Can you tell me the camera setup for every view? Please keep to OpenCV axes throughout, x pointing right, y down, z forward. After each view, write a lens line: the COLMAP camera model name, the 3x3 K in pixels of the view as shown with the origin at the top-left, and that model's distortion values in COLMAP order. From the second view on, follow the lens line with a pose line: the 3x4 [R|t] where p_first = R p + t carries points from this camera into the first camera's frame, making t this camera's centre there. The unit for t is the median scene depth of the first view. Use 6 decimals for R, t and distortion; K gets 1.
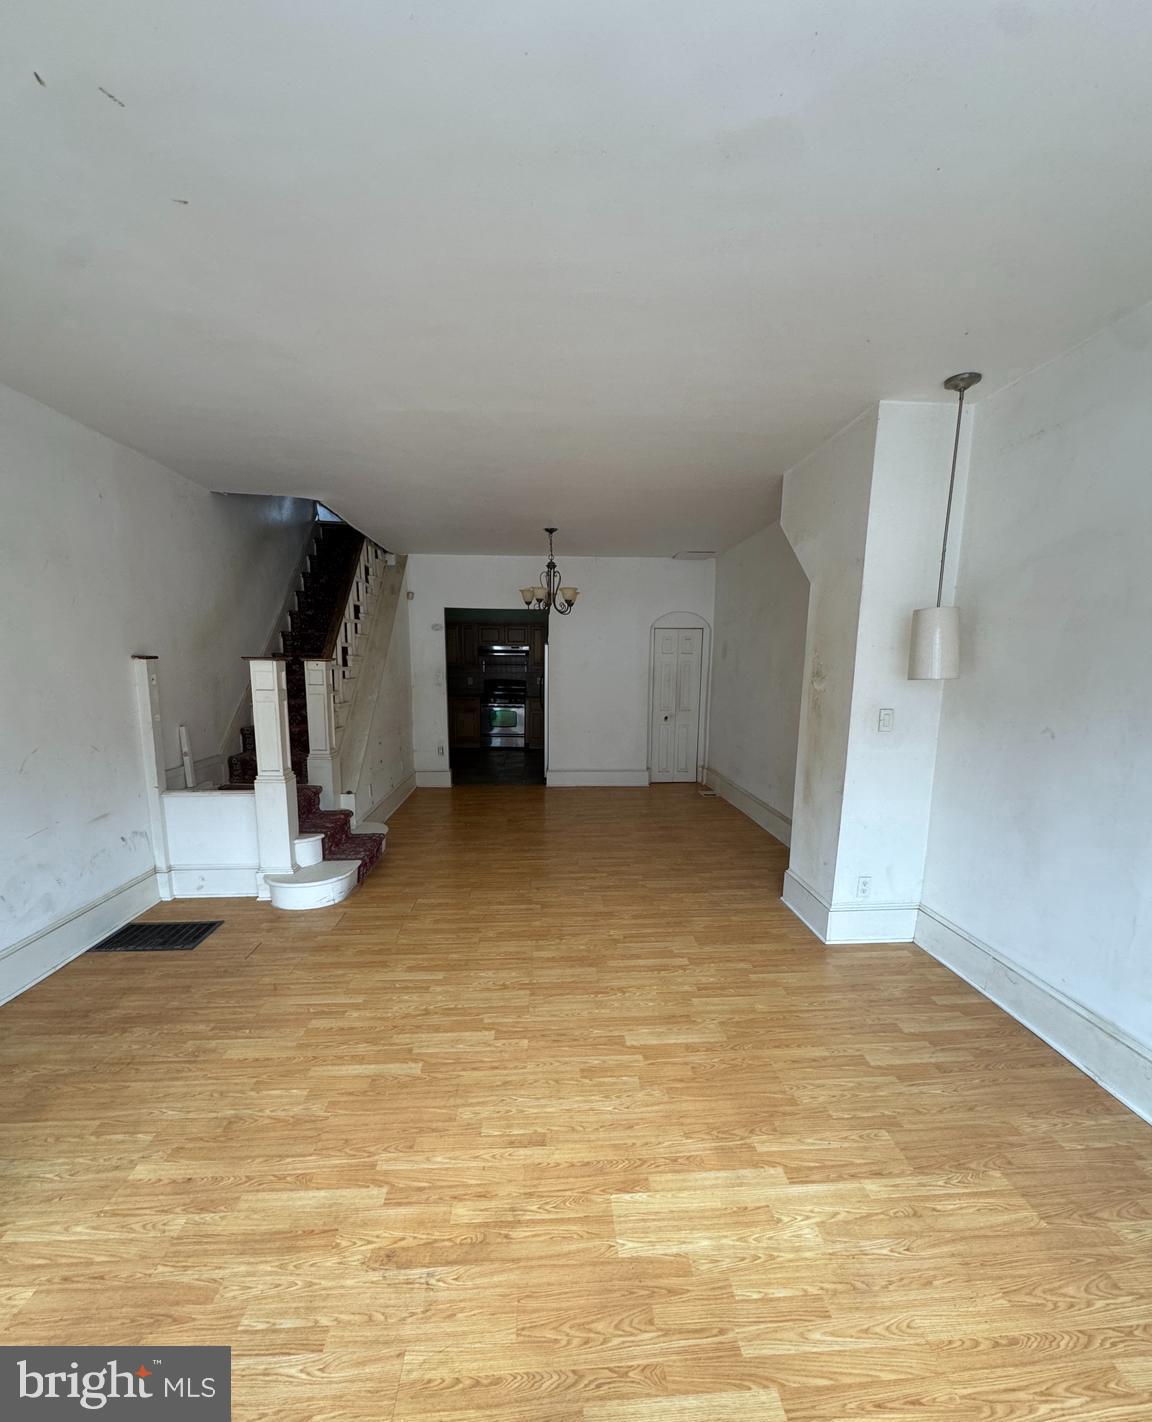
lens RADIAL K [[613.8, 0, 576.7], [0, 613.8, 764.7], [0, 0, 1]] dist [-0.002714, -0.000241]
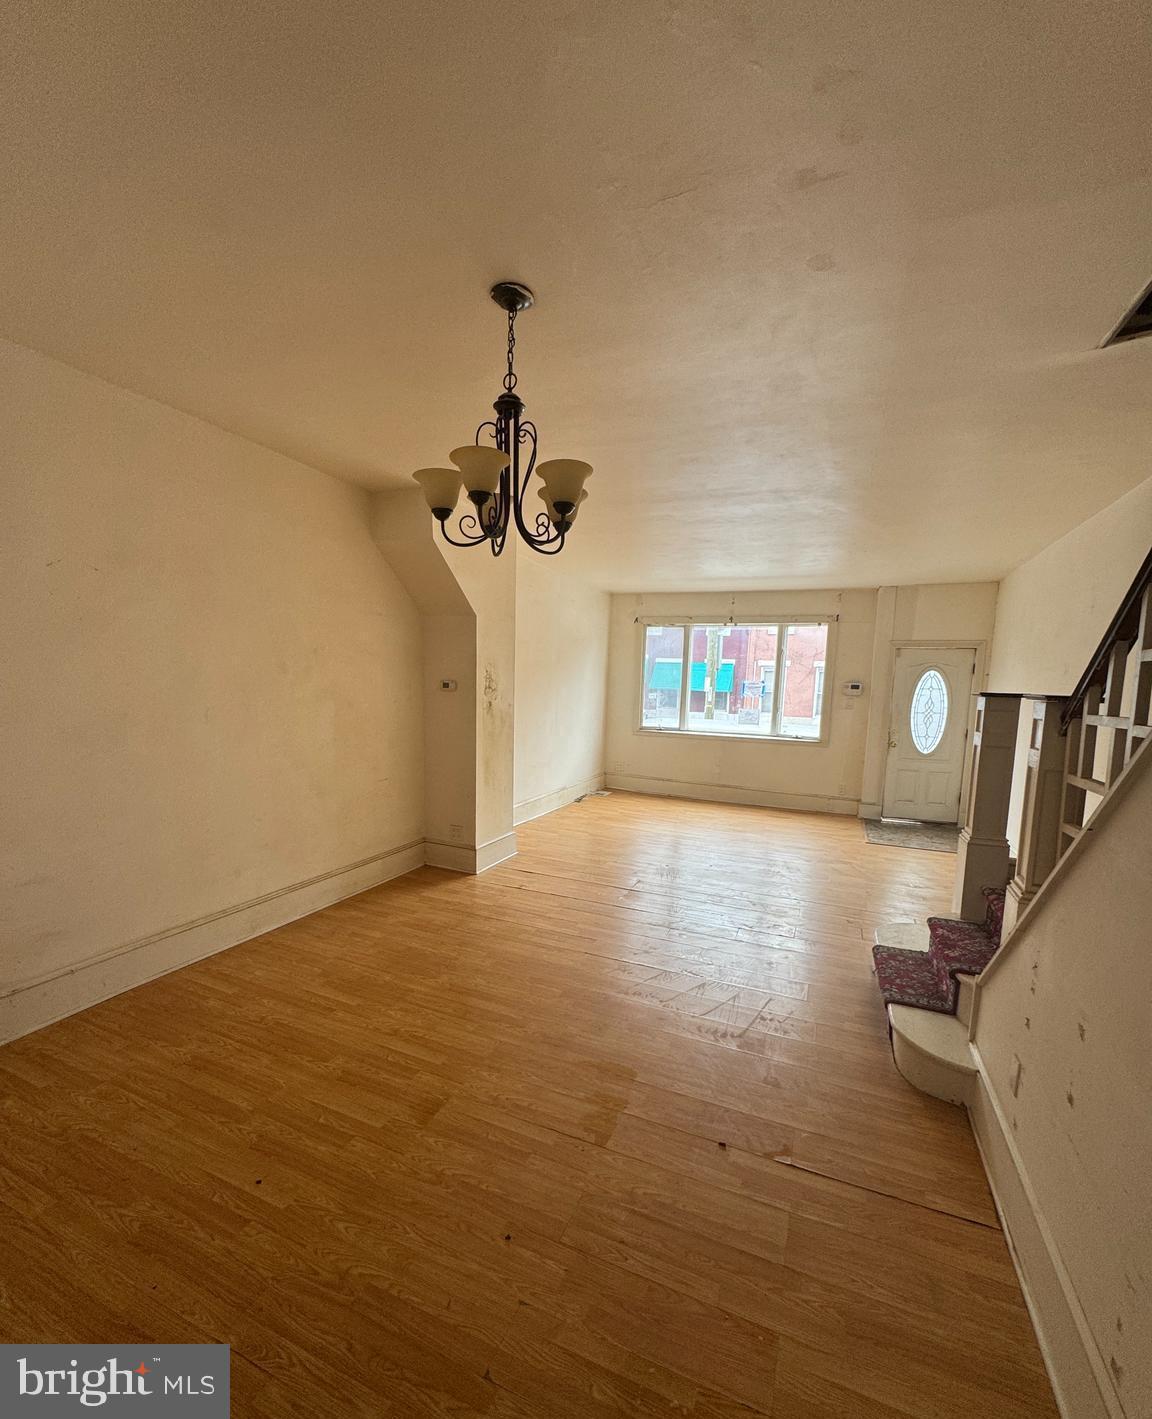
lens RADIAL K [[612.5, 0, 576.7], [0, 612.5, 763.0], [0, 0, 1]] dist [-0.002714, -0.000241]
pose [[-0.895997, -0.093125, 0.434185, -0.697176], [0.038110, 0.958029, 0.284126, -0.658230], [-0.442421, 0.271123, -0.854843, 3.820355]]
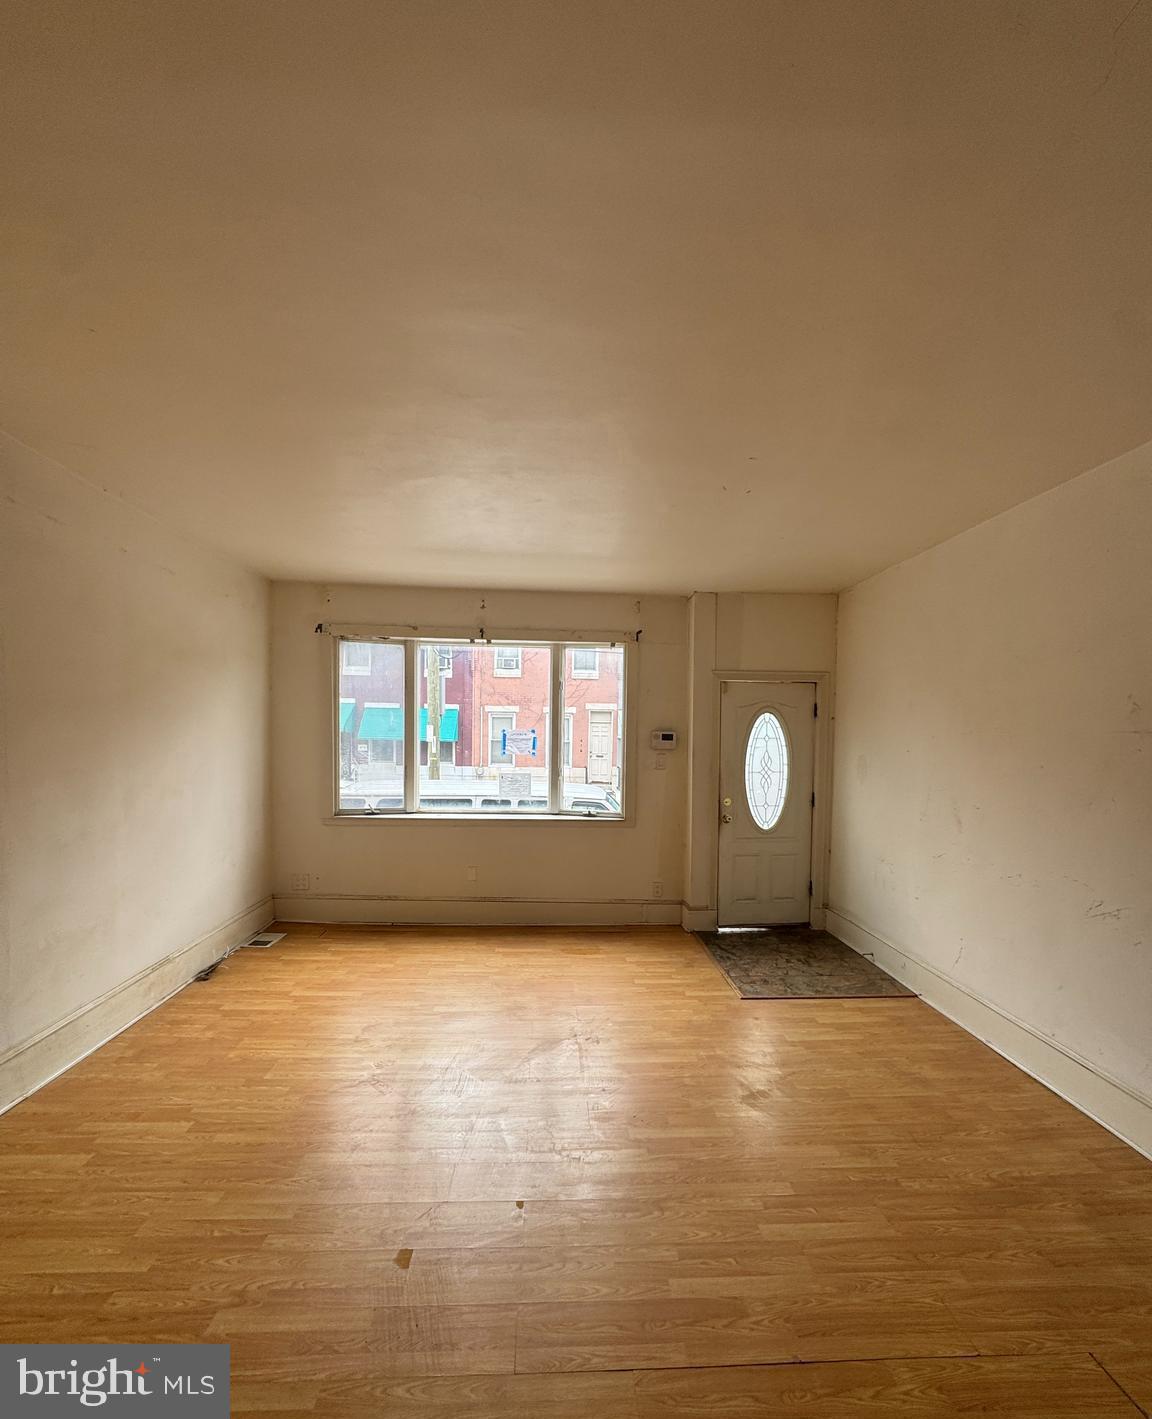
lens RADIAL K [[612.5, 0, 576.7], [0, 612.5, 763.0], [0, 0, 1]] dist [-0.002714, -0.000241]
pose [[-0.999718, -0.023657, 0.002130, -0.182241], [-0.022659, 0.976731, 0.213266, -0.403671], [-0.007126, 0.213158, -0.976992, 2.247239]]
